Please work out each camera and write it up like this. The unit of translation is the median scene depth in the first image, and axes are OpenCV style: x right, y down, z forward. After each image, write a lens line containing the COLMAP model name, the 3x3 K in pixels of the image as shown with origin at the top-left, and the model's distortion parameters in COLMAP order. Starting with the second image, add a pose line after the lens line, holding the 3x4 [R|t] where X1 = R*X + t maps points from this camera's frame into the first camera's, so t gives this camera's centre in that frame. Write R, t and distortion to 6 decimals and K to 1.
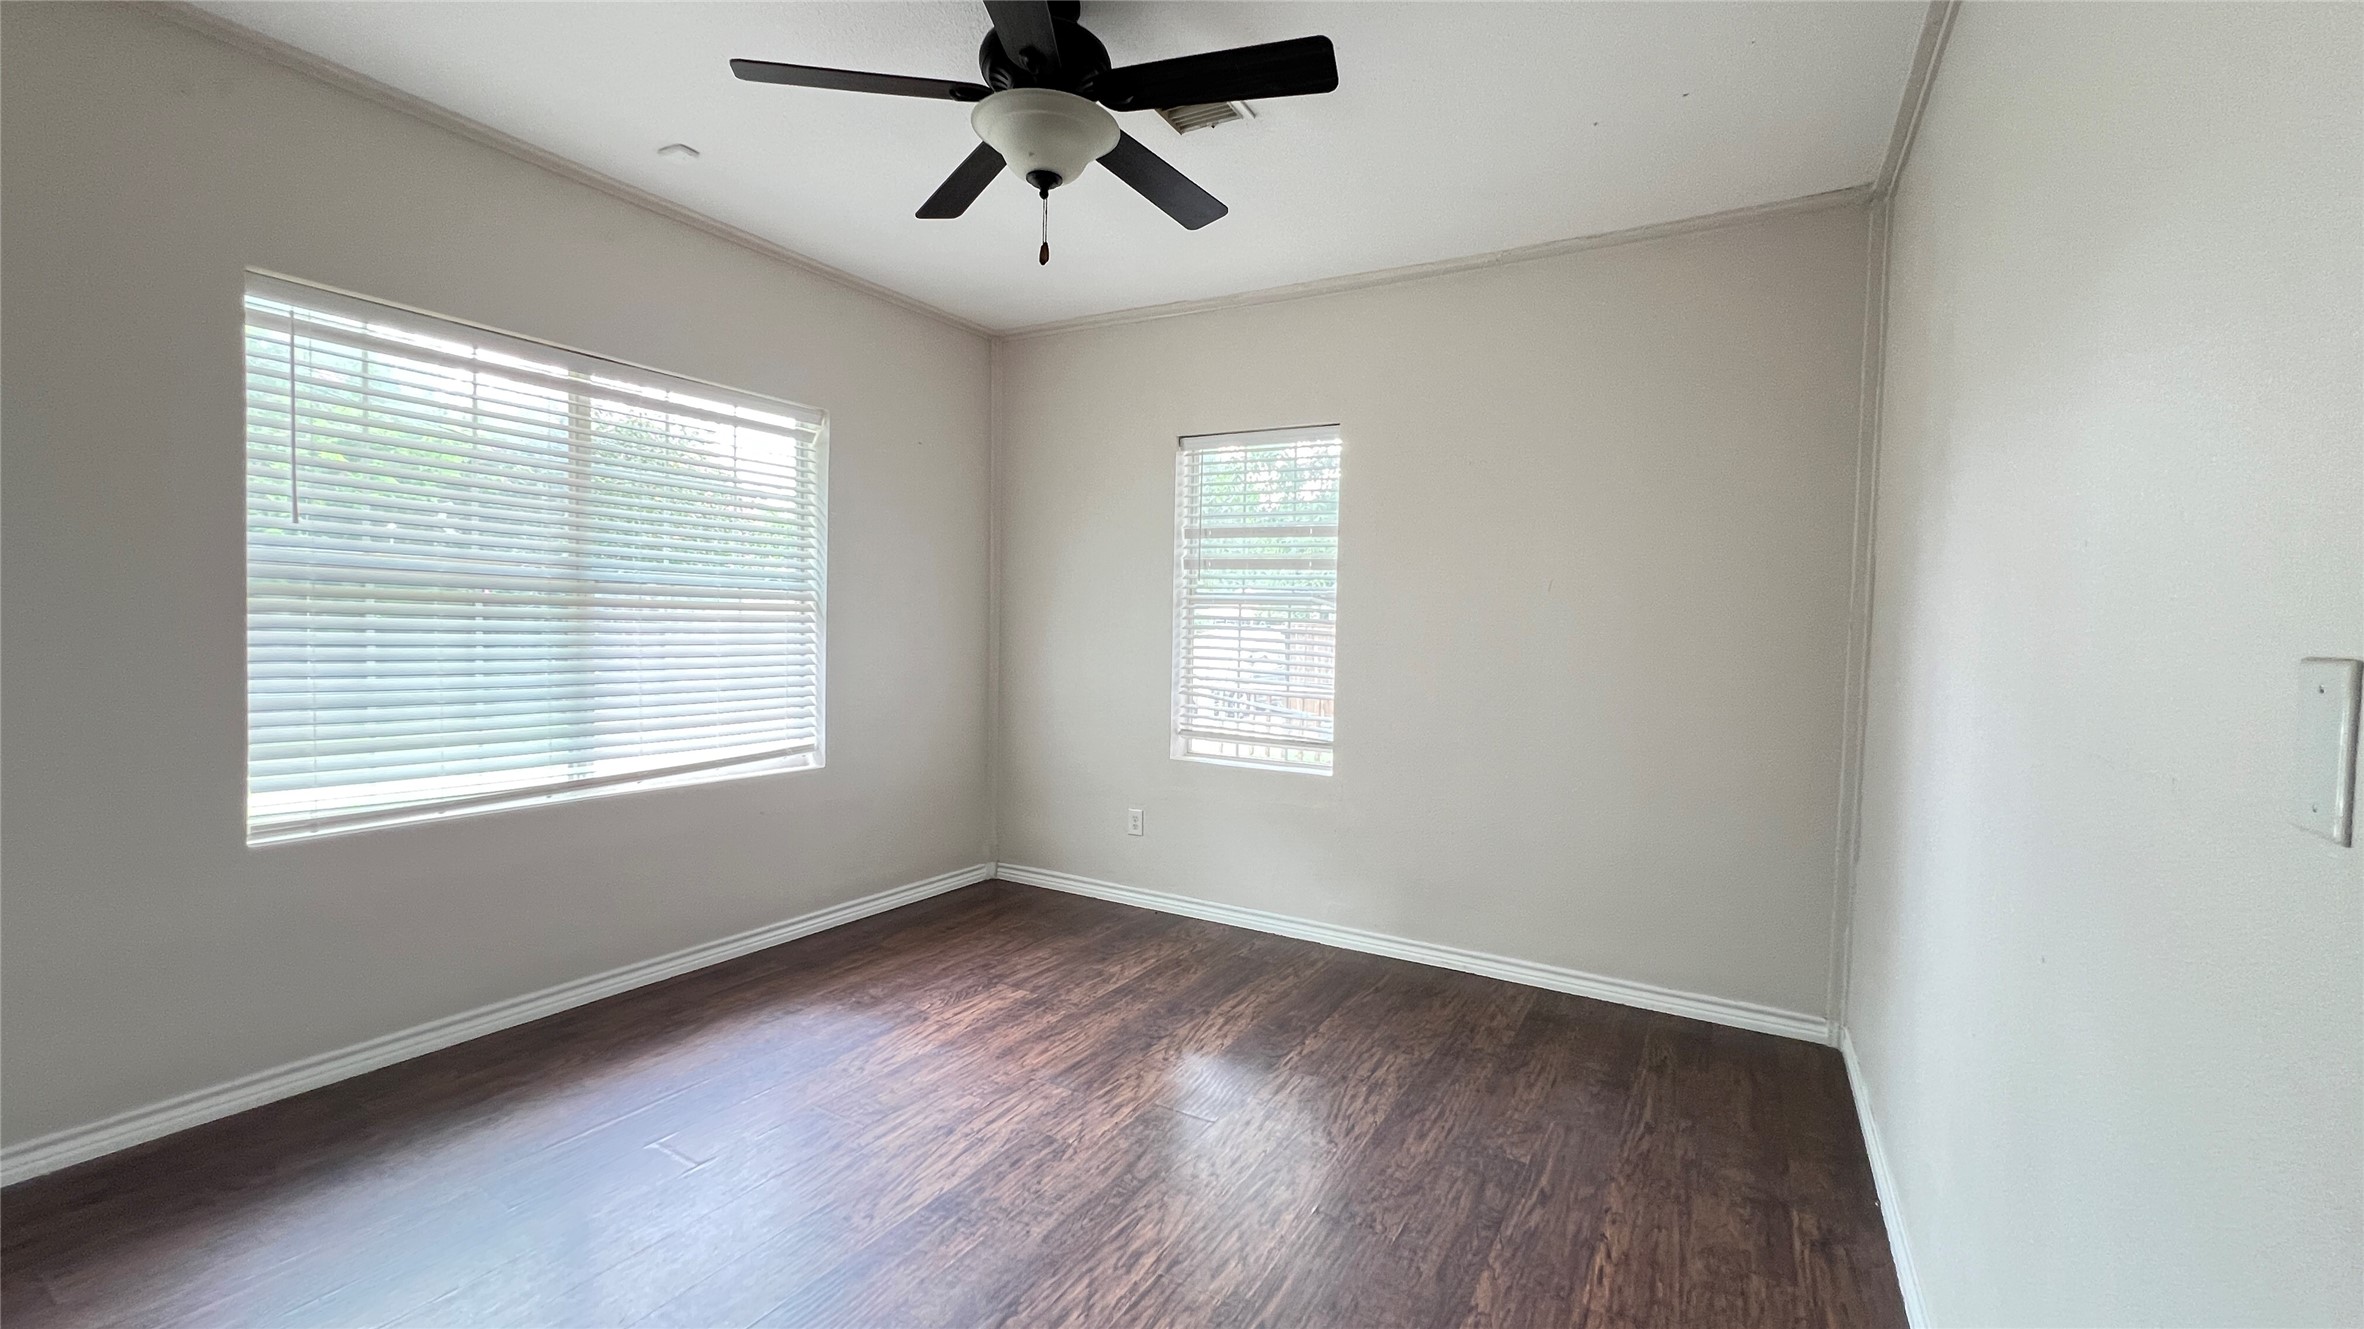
lens RADIAL K [[952.0, 0, 1170.2], [0, 952.0, 657.4], [0, 0, 1]] dist [0.000029, 0.000548]
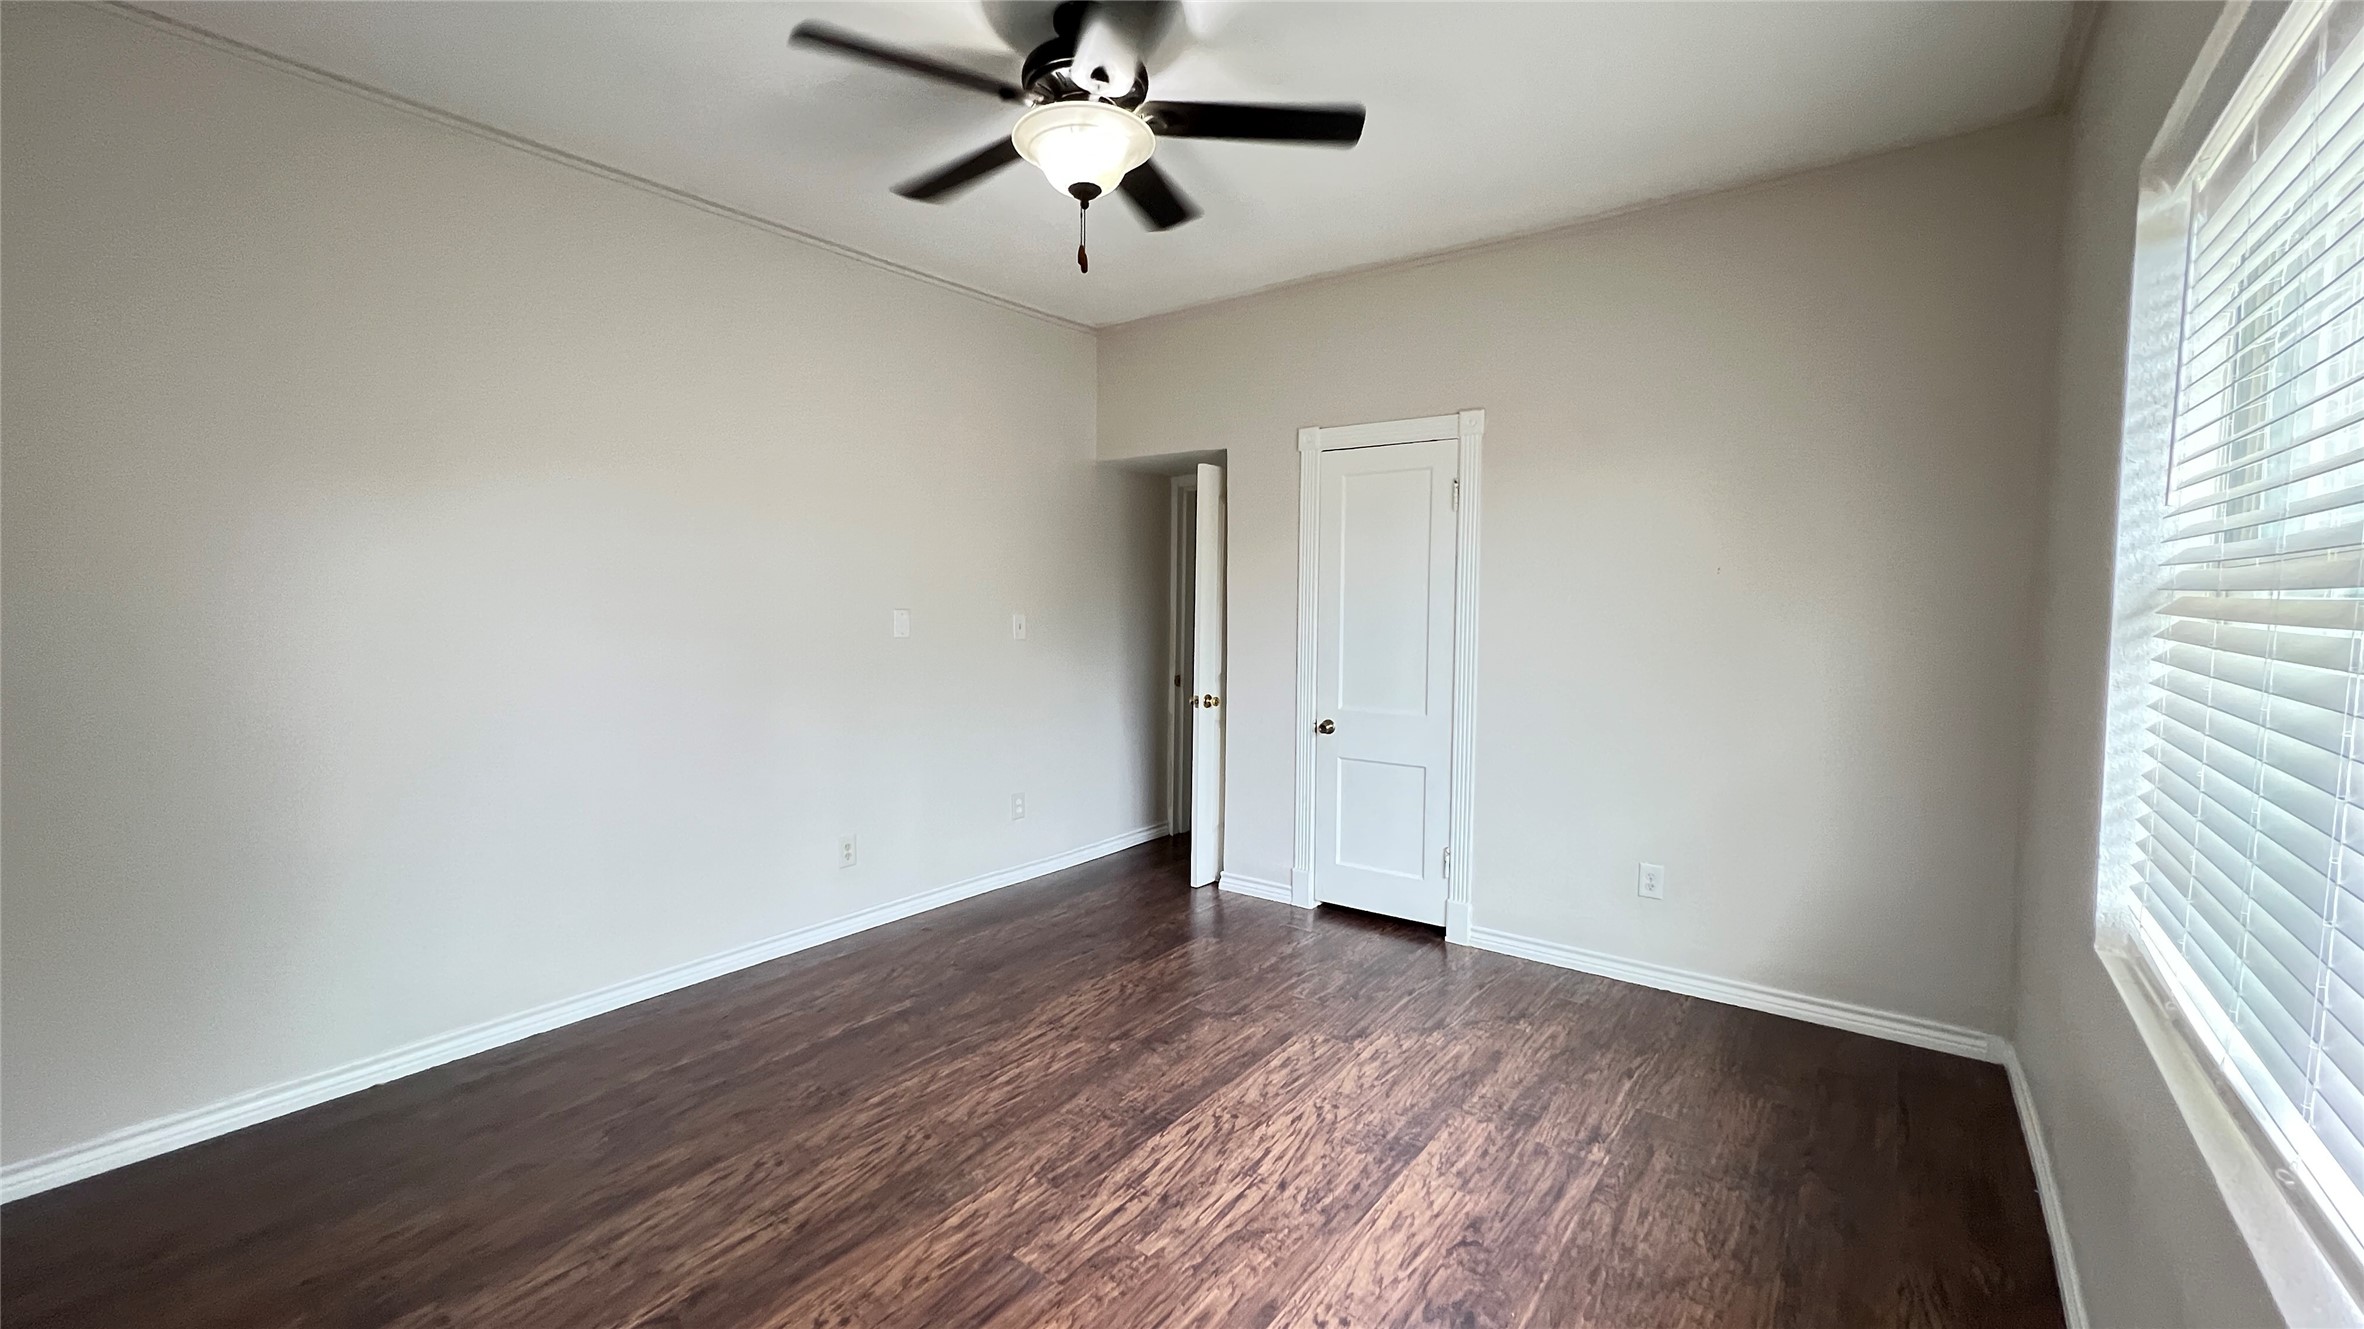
lens RADIAL K [[956.3, 0, 1178.6], [0, 956.3, 660.7], [0, 0, 1]] dist [0.000680, 0.000407]
pose [[-0.993665, -0.035828, 0.106515, -0.336423], [-0.024844, 0.994400, 0.102717, -0.093986], [-0.109599, 0.099420, -0.988991, 1.914974]]
